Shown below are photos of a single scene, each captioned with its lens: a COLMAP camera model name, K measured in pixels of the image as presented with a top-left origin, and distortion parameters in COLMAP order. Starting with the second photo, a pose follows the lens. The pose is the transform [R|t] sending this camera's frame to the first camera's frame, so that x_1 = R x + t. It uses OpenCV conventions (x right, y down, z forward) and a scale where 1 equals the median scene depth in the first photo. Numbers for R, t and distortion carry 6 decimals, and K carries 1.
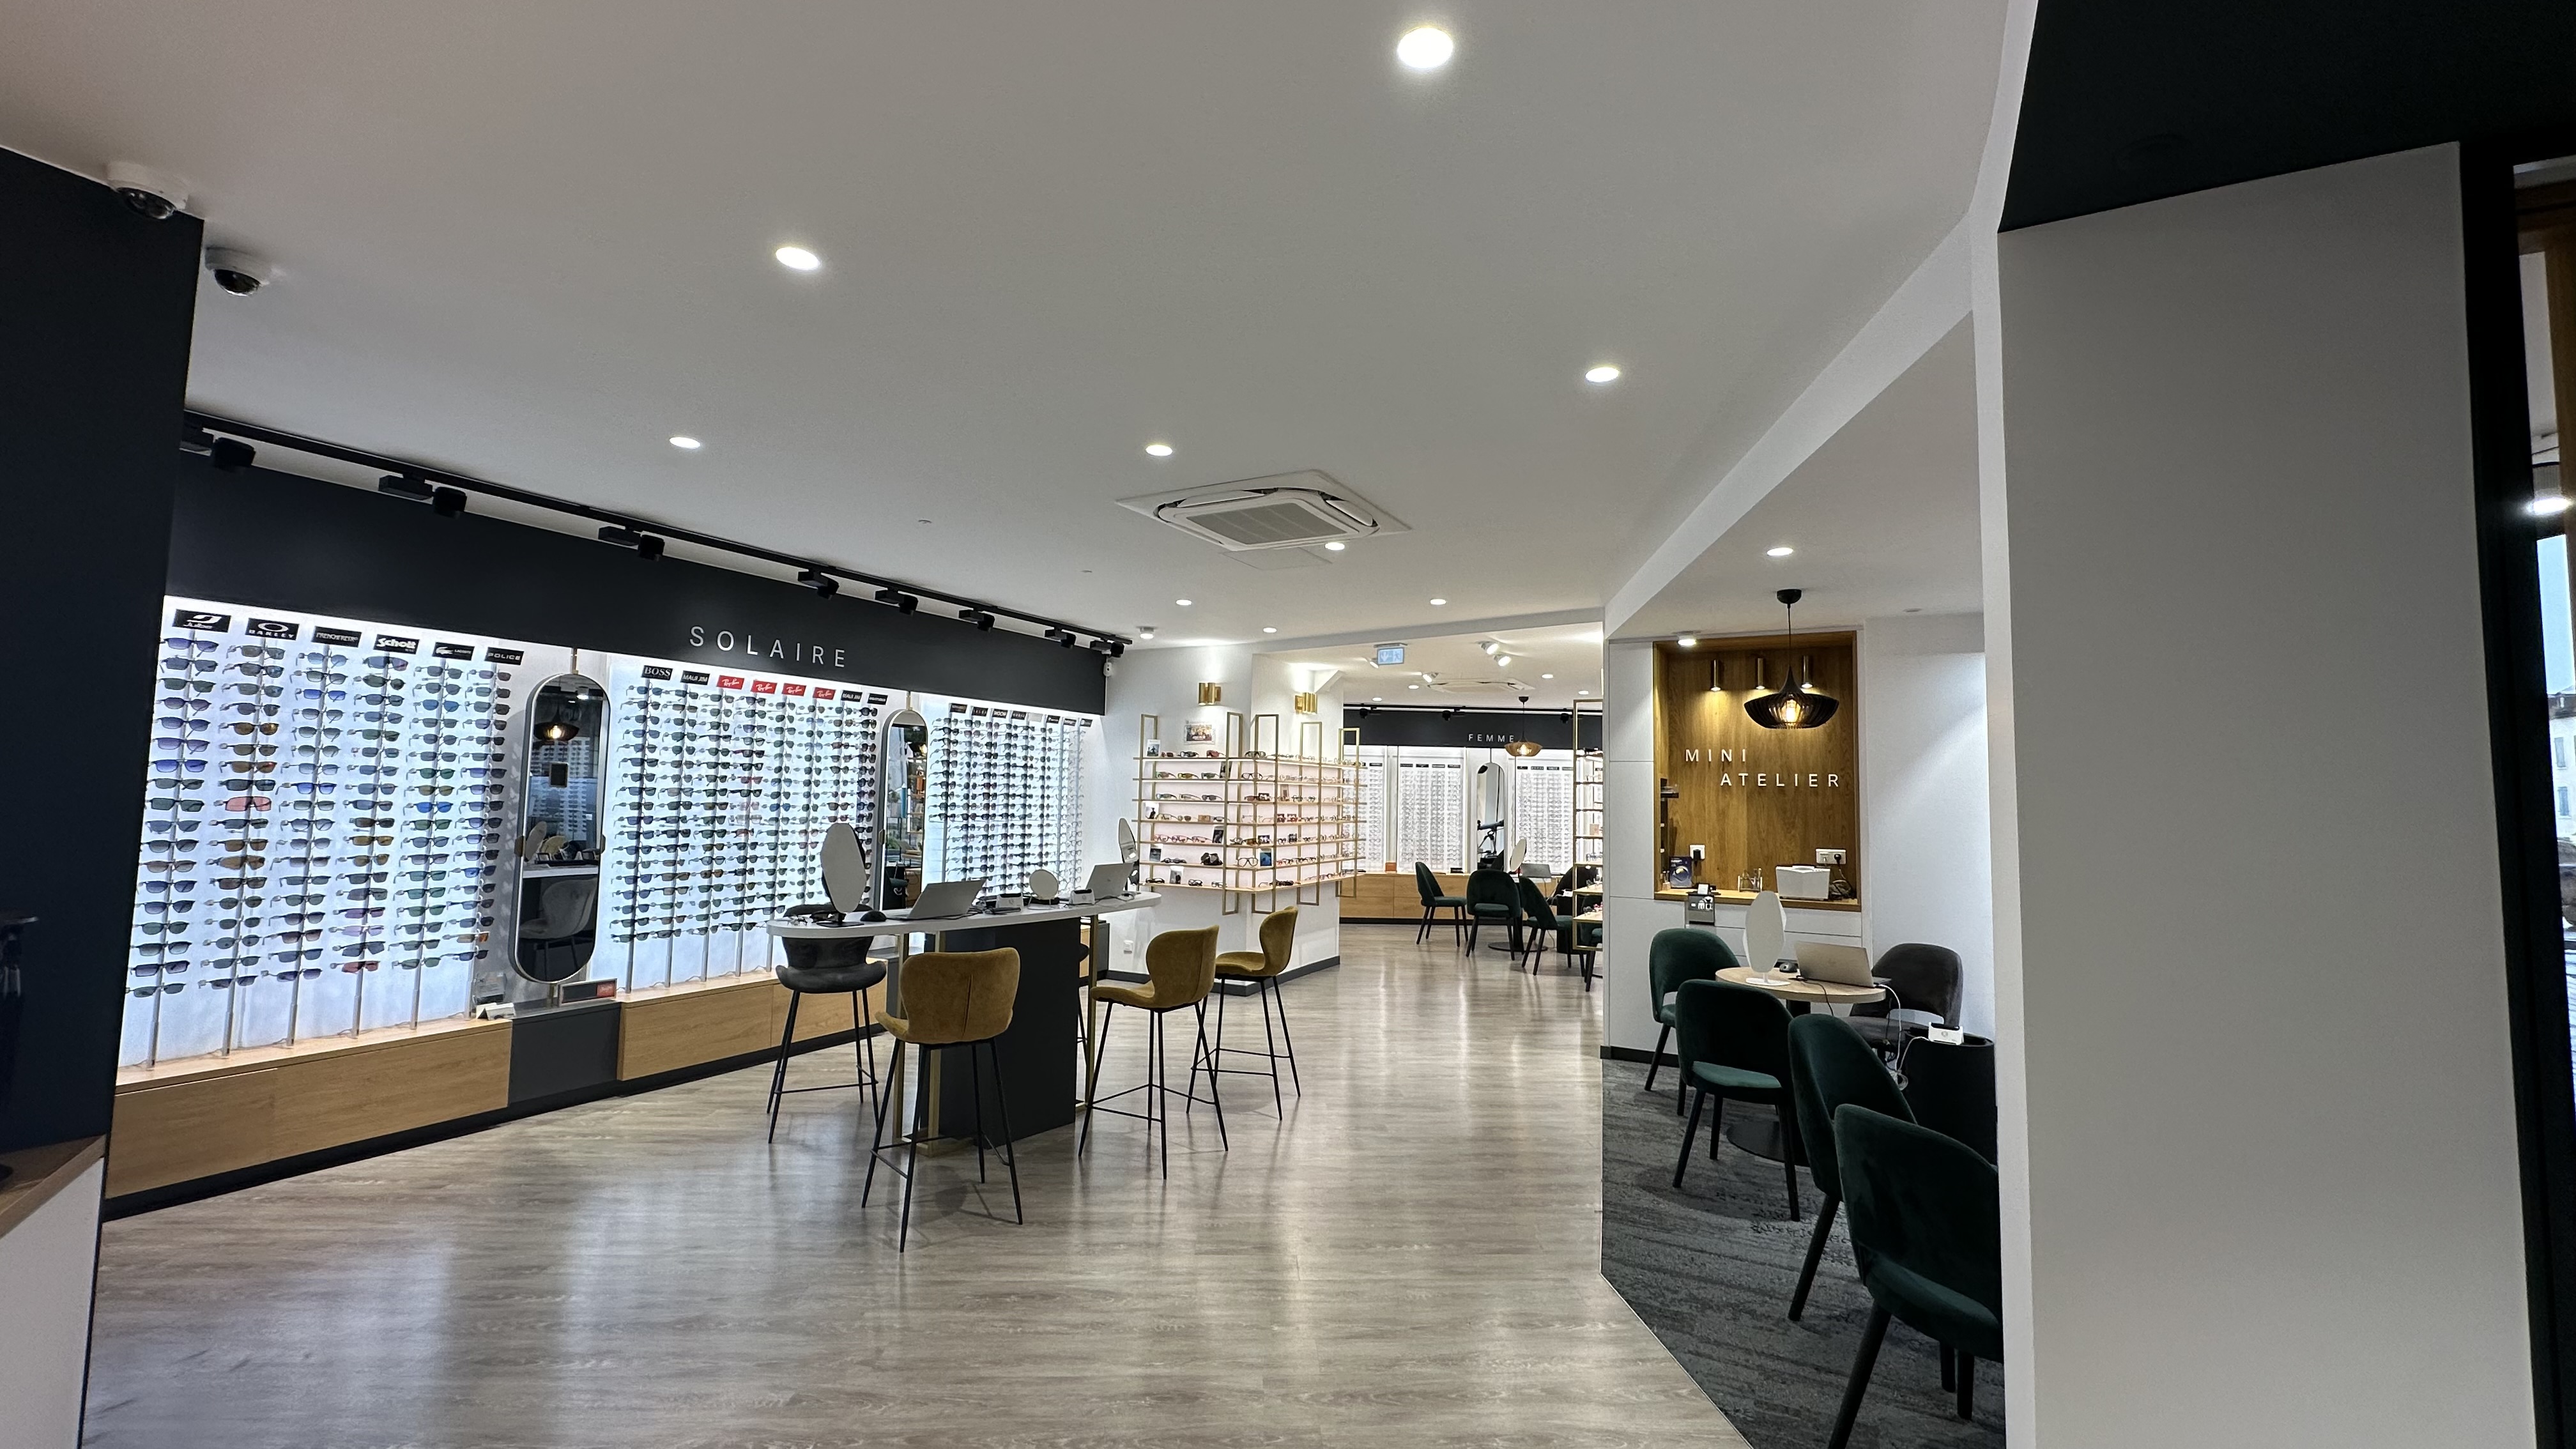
lens RADIAL K [[1055.0, 0, 1282.6], [0, 1055.0, 736.6], [0, 0, 1]] dist [0.000151, 0.000052]
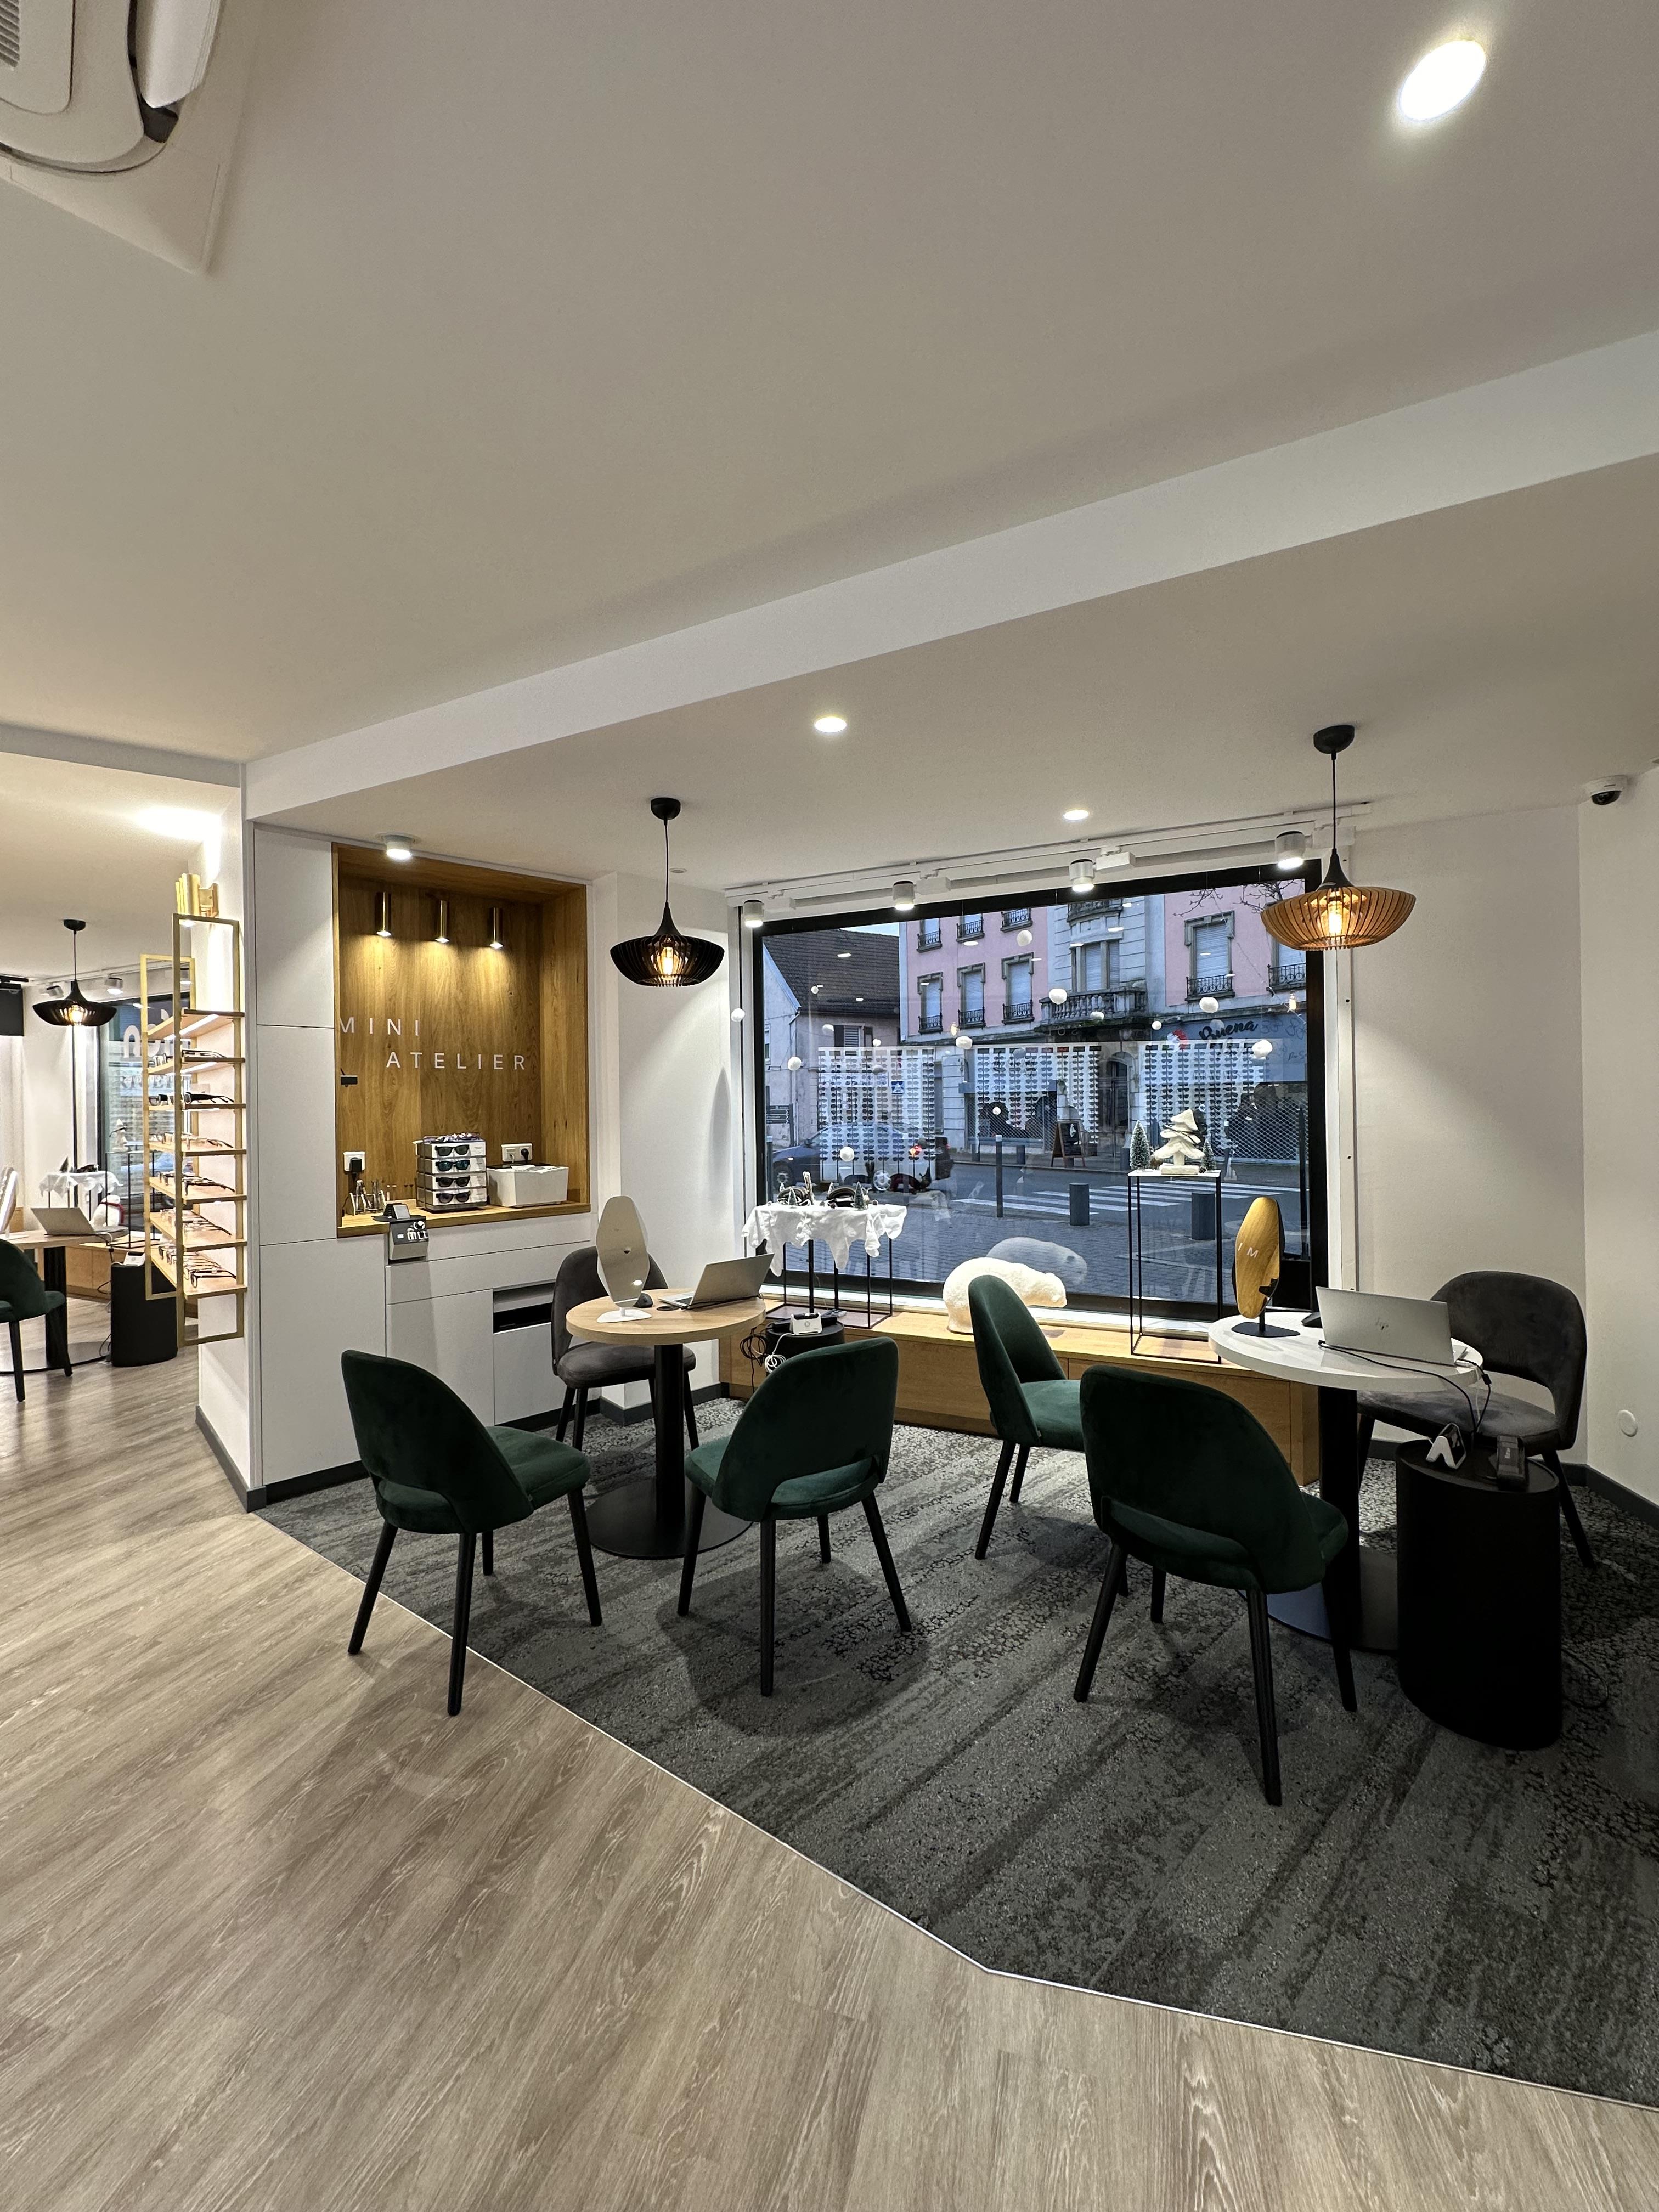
lens RADIAL K [[885.1, 0, 829.5], [0, 885.1, 1106.0], [0, 0, 1]] dist [0.000696, 0.000226]
pose [[0.317846, -0.025745, 0.947793, -0.059058], [-0.035085, 0.998627, 0.038892, 0.033170], [-0.947493, -0.045615, 0.316507, 0.449496]]
